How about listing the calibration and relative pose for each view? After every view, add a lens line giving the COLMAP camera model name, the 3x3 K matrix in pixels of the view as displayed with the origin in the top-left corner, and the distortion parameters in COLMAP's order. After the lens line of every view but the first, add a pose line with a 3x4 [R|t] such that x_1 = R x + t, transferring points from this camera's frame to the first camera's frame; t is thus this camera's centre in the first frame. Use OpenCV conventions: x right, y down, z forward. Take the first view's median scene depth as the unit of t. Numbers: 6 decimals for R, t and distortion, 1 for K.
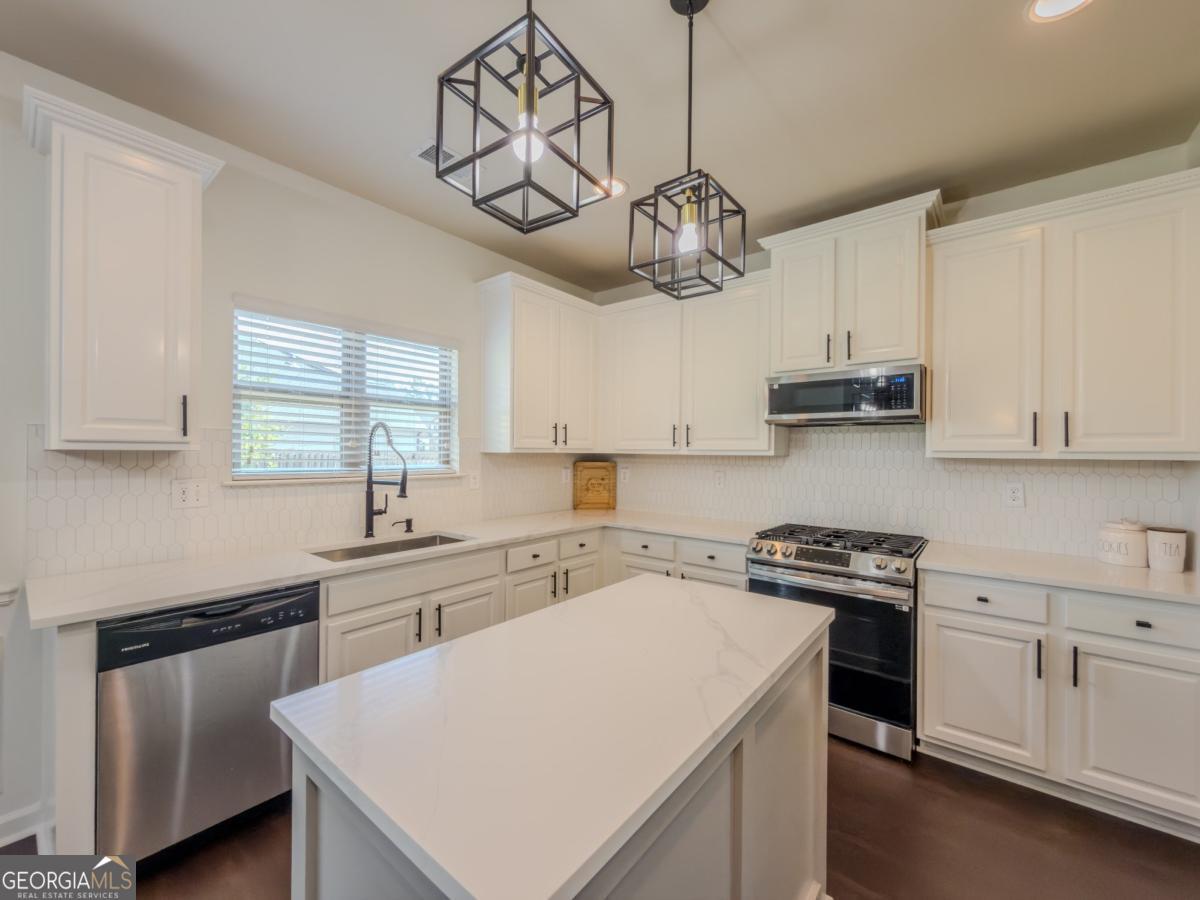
lens RADIAL K [[486.0, 0, 602.6], [0, 486.0, 451.3], [0, 0, 1]] dist [0.001751, 0.000261]
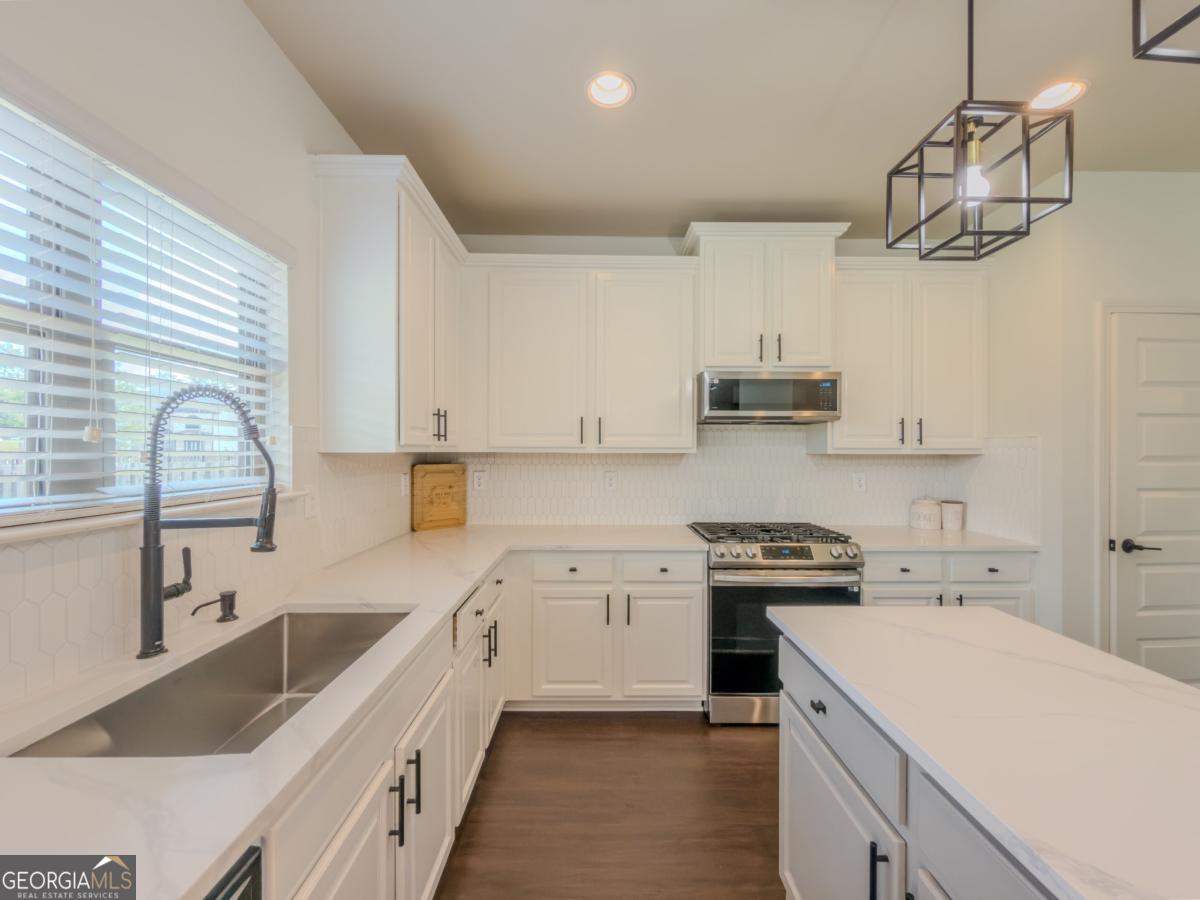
lens RADIAL K [[486.0, 0, 602.6], [0, 486.0, 451.3], [0, 0, 1]] dist [0.001751, 0.000261]
pose [[0.771894, -0.007126, 0.635711, -0.444967], [0.002245, 0.999961, 0.008483, -0.004193], [-0.635747, -0.005121, 0.771881, 0.419686]]
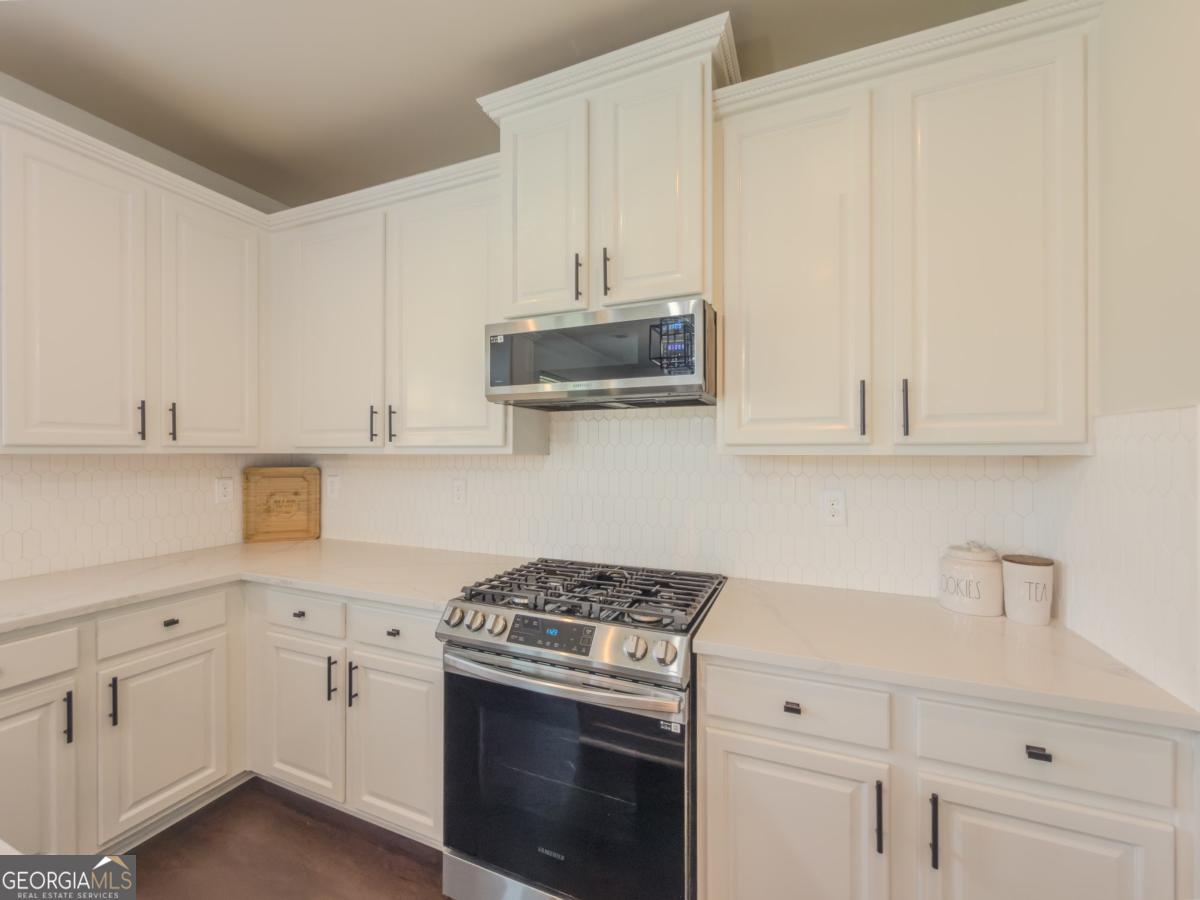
lens RADIAL K [[486.0, 0, 602.6], [0, 486.0, 451.3], [0, 0, 1]] dist [0.001751, 0.000261]
pose [[0.961371, -0.010079, 0.275070, 0.324965], [0.009114, 0.999947, 0.004784, 0.003189], [-0.275103, -0.002092, 0.961412, 0.404931]]
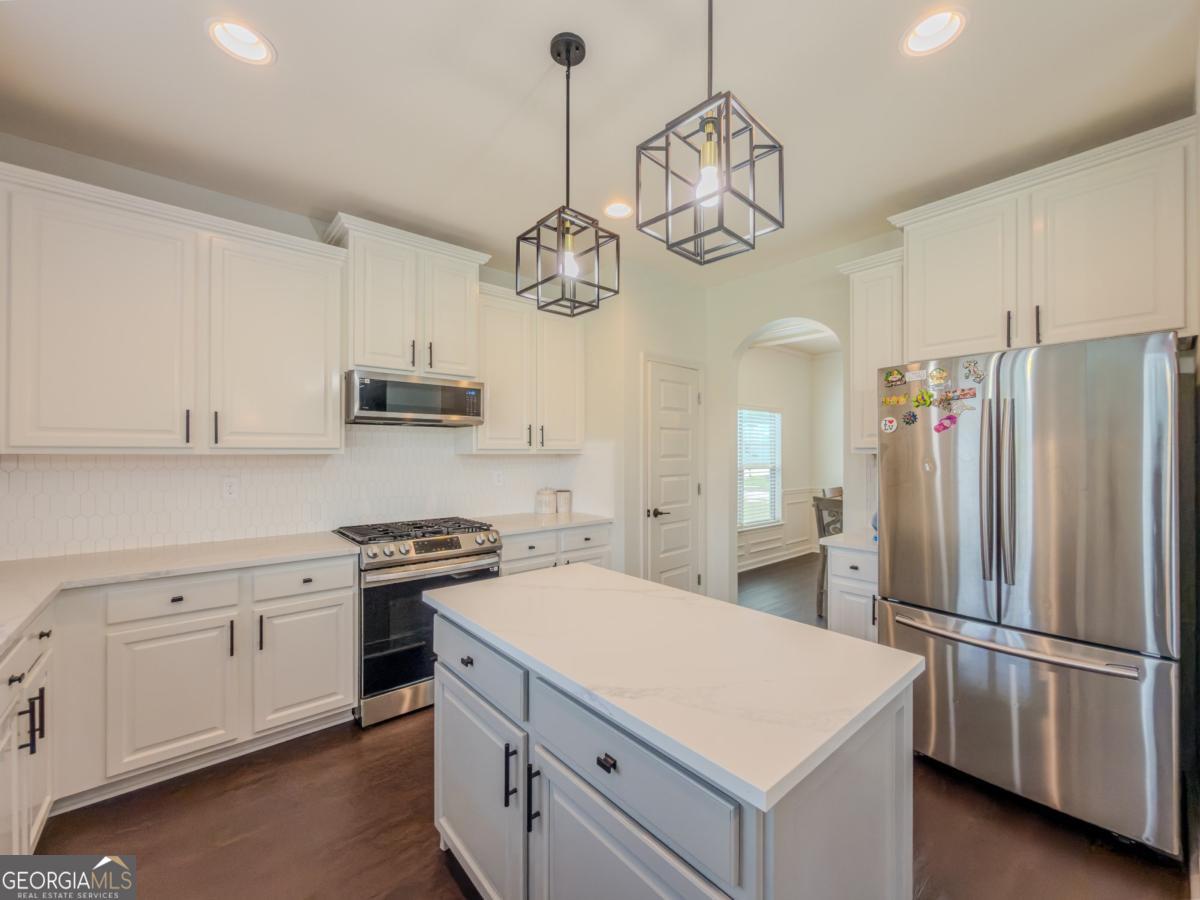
lens RADIAL K [[481.3, 0, 601.9], [0, 481.3, 452.7], [0, 0, 1]] dist [-0.009140, -0.000177]
pose [[0.184247, -0.009838, 0.982831, -0.499009], [-0.002375, 0.999943, 0.010454, -0.005082], [-0.982877, -0.004261, 0.184213, 0.395217]]
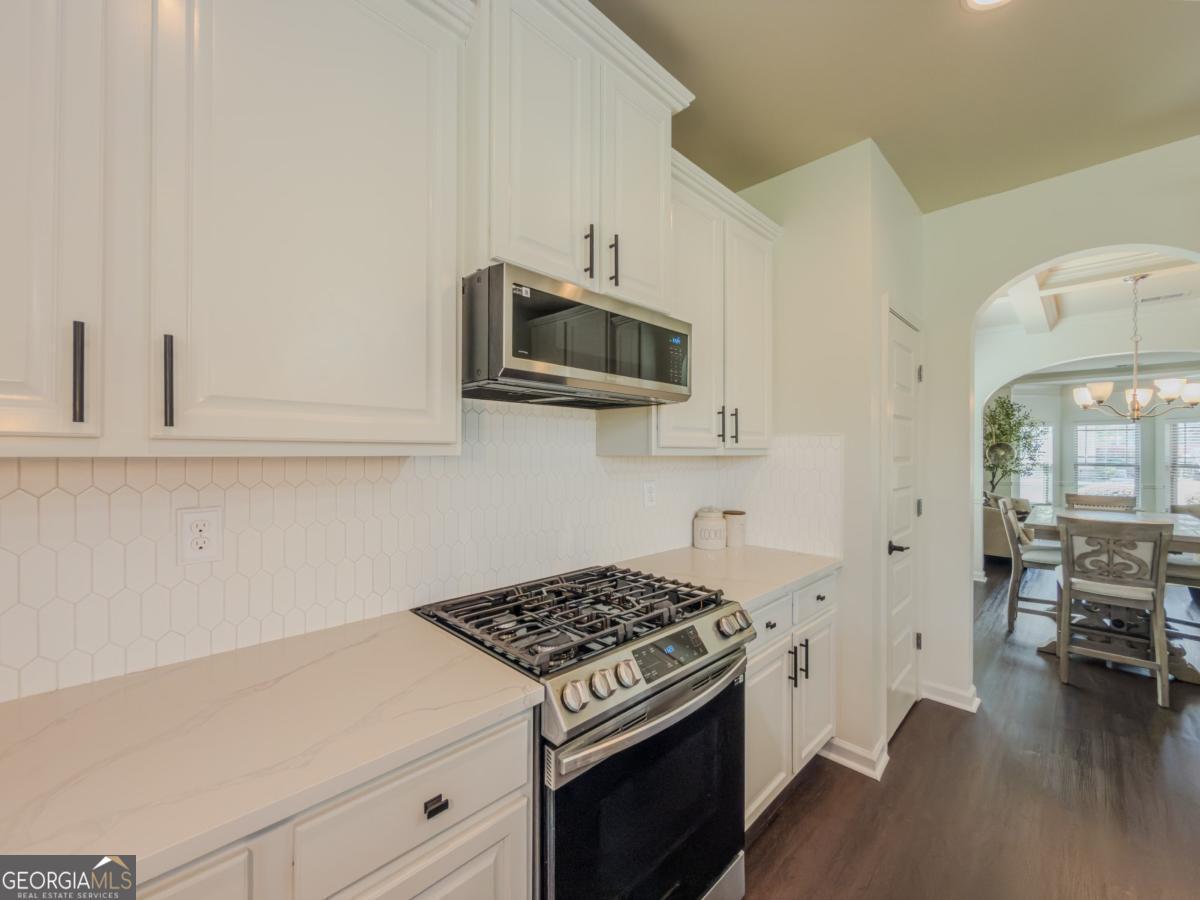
lens RADIAL K [[481.3, 0, 600.0], [0, 481.3, 450.0], [0, 0, 1]] dist [0.002616, 0.000338]
pose [[0.116996, -0.004789, 0.993121, -0.055079], [-0.006150, 0.999966, 0.005546, 0.001003], [-0.993113, -0.006757, 0.116963, 0.925801]]
